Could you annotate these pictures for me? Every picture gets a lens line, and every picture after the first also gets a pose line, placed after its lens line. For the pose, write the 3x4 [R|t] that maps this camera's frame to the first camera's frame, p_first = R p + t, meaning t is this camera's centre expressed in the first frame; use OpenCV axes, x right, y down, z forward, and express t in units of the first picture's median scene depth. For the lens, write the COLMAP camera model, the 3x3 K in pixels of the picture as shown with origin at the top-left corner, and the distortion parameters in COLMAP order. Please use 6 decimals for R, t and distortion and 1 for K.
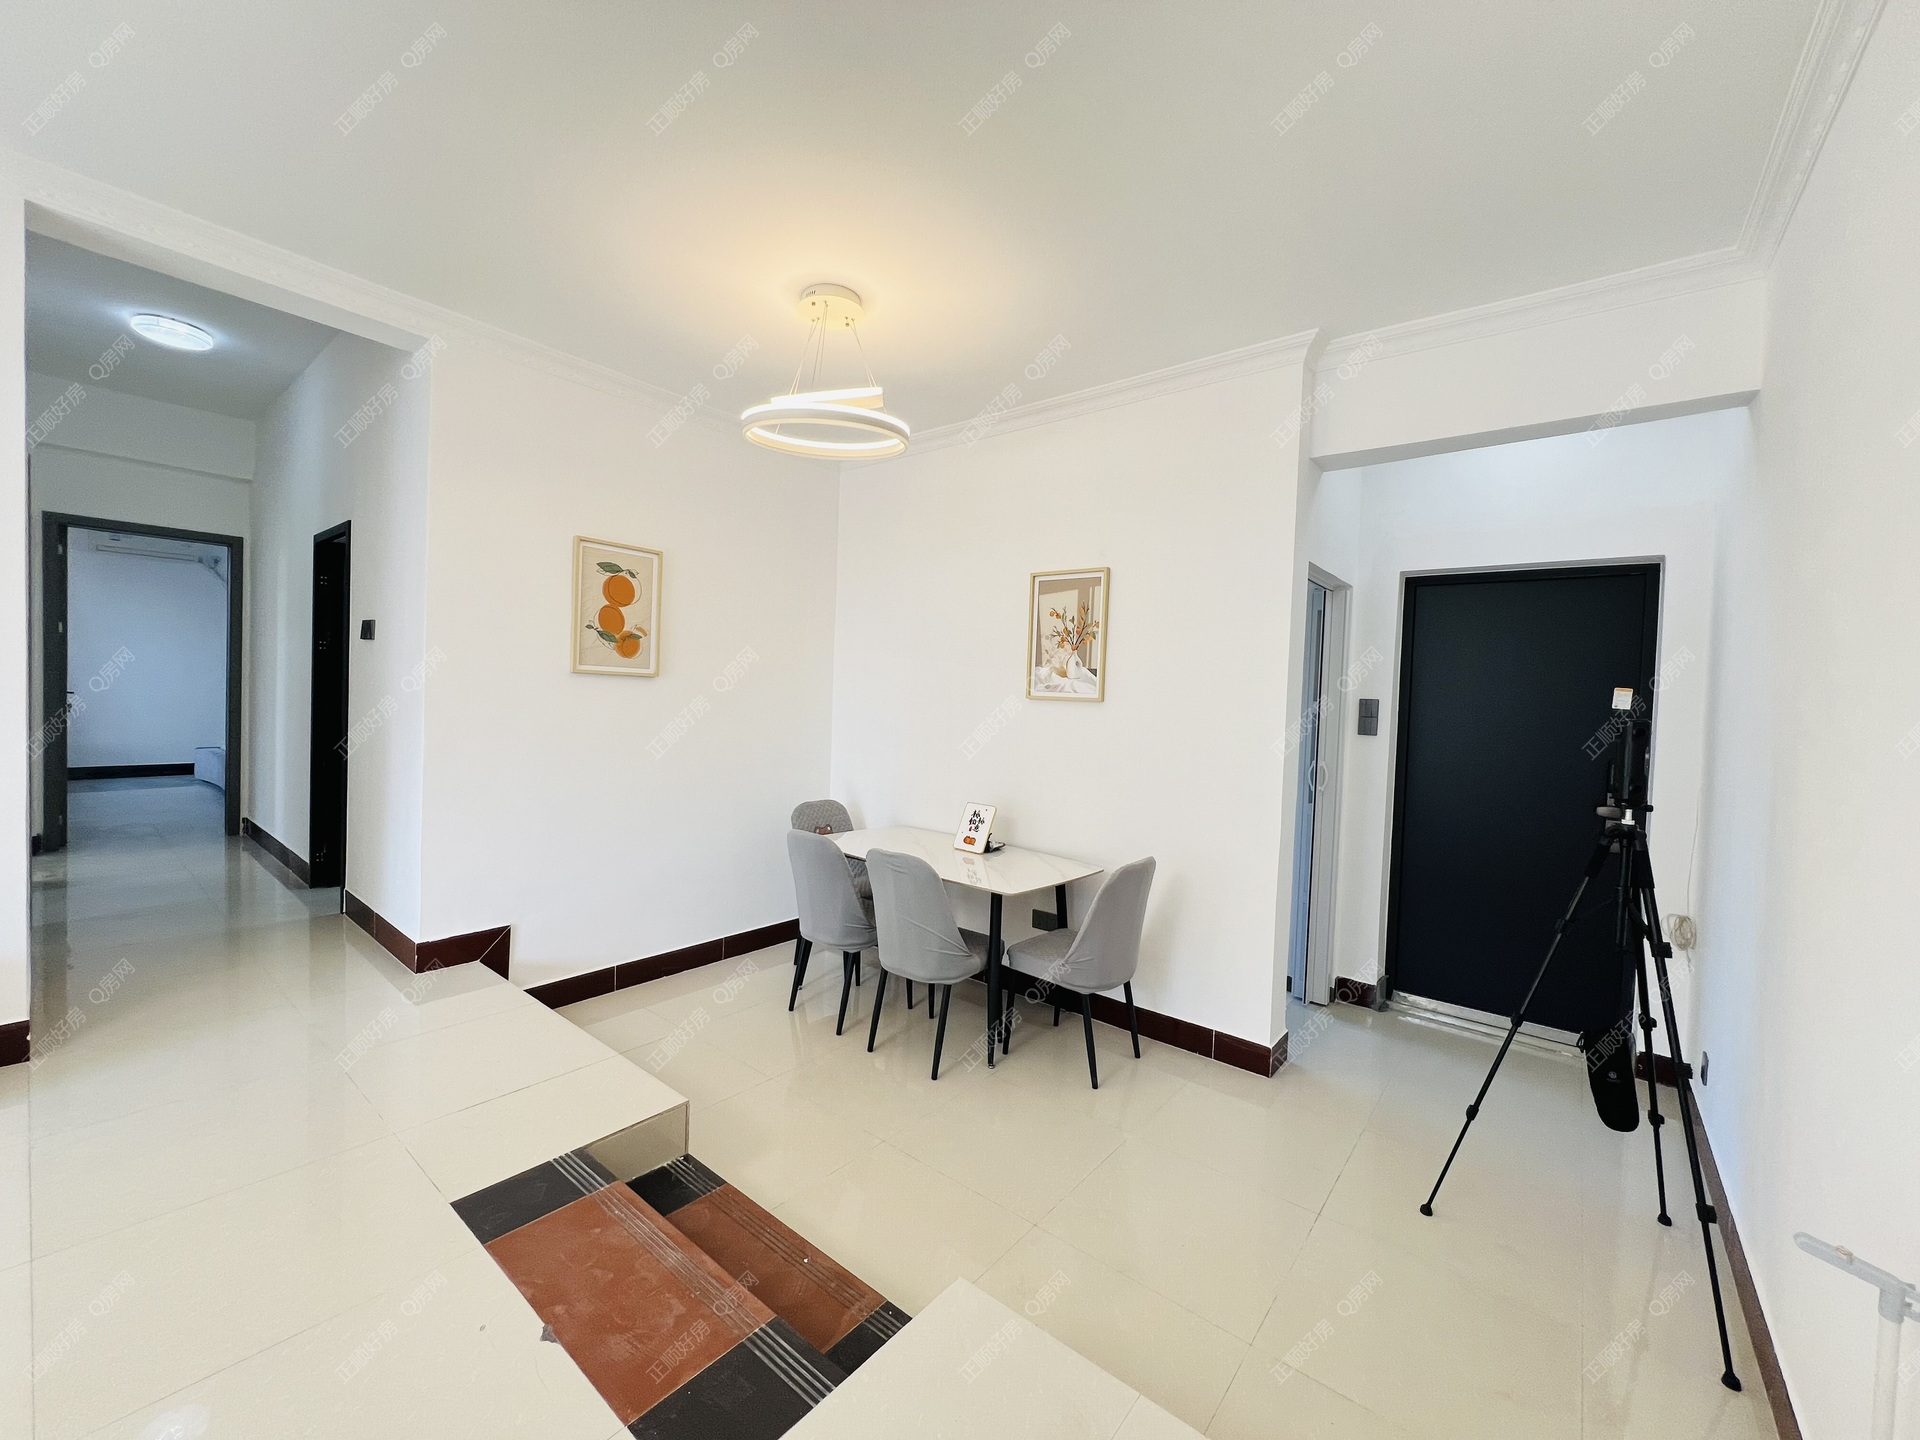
lens RADIAL K [[768.7, 0, 960.0], [0, 768.7, 720.0], [0, 0, 1]] dist [0.001080, 0.000313]
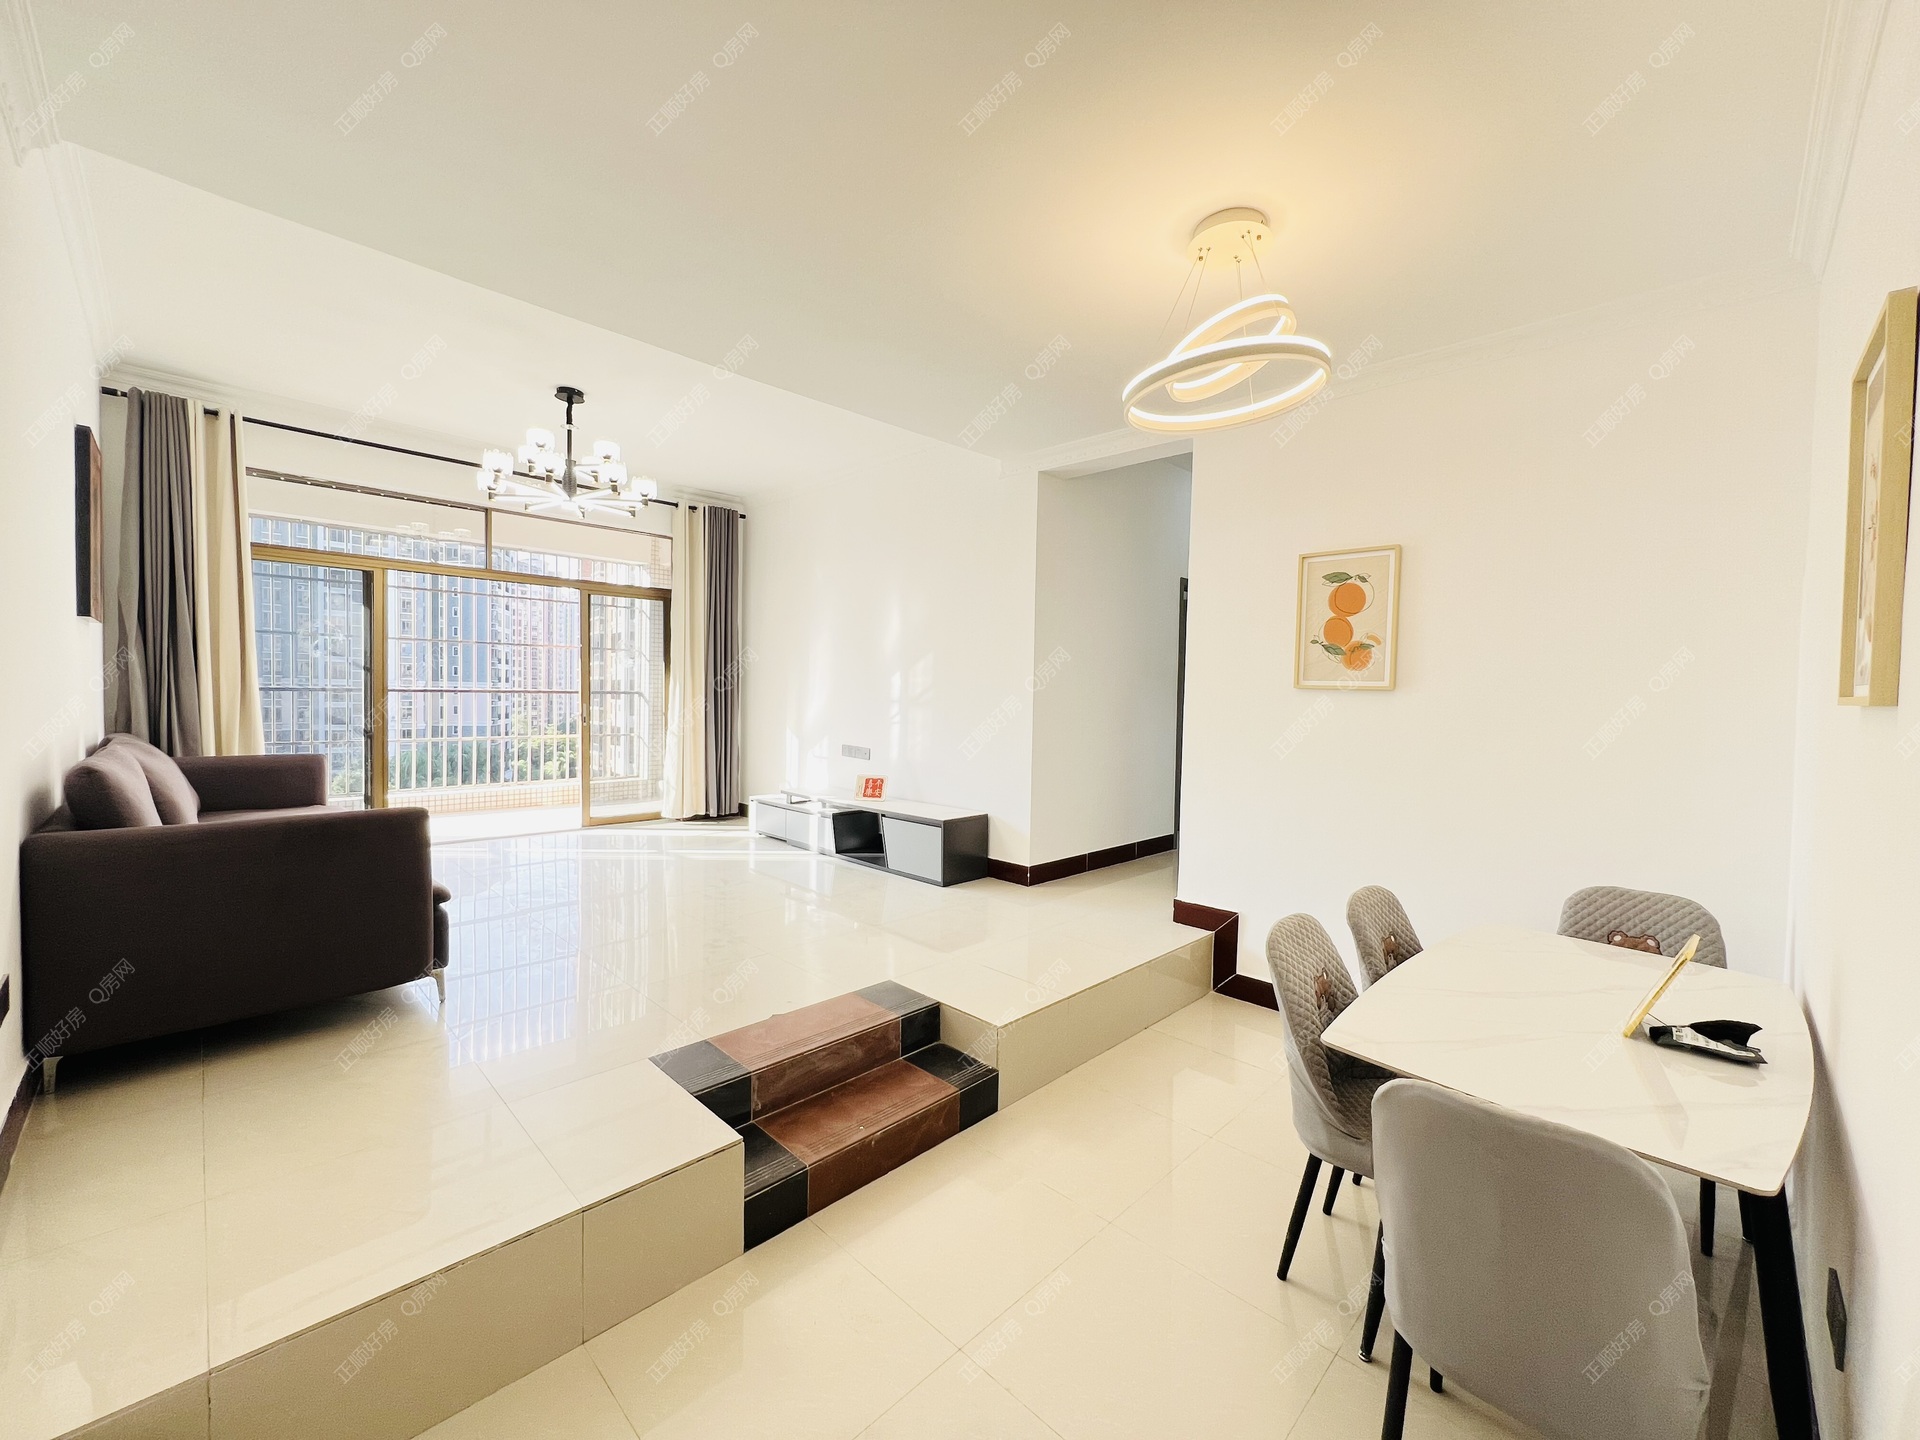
lens RADIAL K [[768.7, 0, 960.0], [0, 768.7, 720.0], [0, 0, 1]] dist [0.001080, 0.000313]
pose [[-0.103576, -0.006314, -0.994601, 0.538087], [-0.056008, 0.998430, -0.000506, 0.005888], [0.993043, 0.055653, -0.103767, 0.633221]]
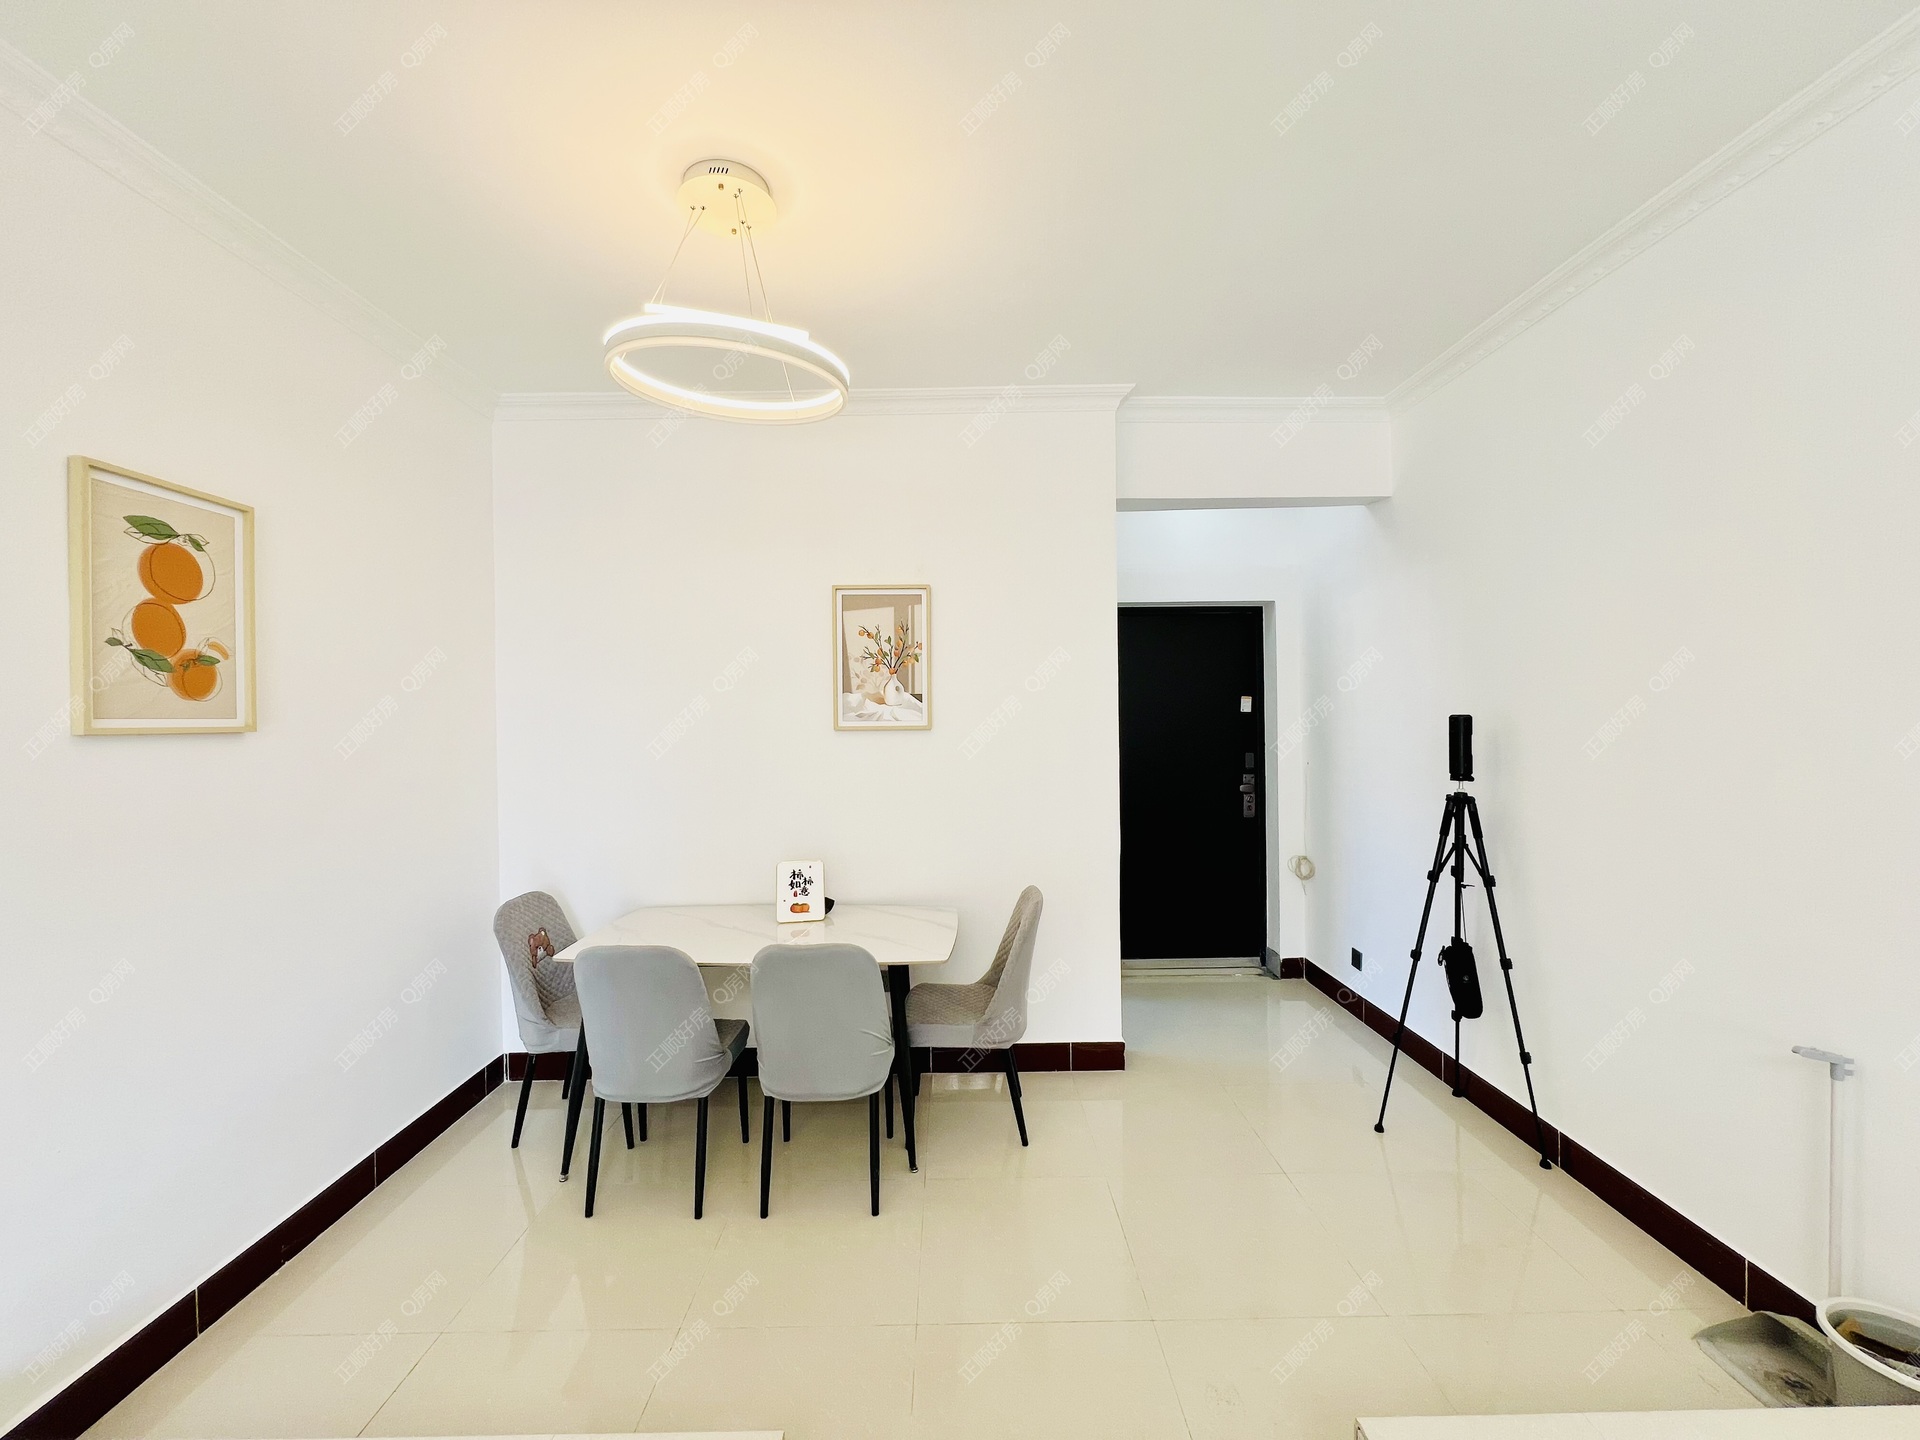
lens RADIAL K [[768.7, 0, 960.0], [0, 768.7, 720.0], [0, 0, 1]] dist [0.001080, 0.000313]
pose [[0.768259, -0.052830, 0.637955, -0.369558], [0.063345, 0.997971, 0.006361, -0.037577], [-0.636997, 0.035524, 0.770047, 0.257017]]
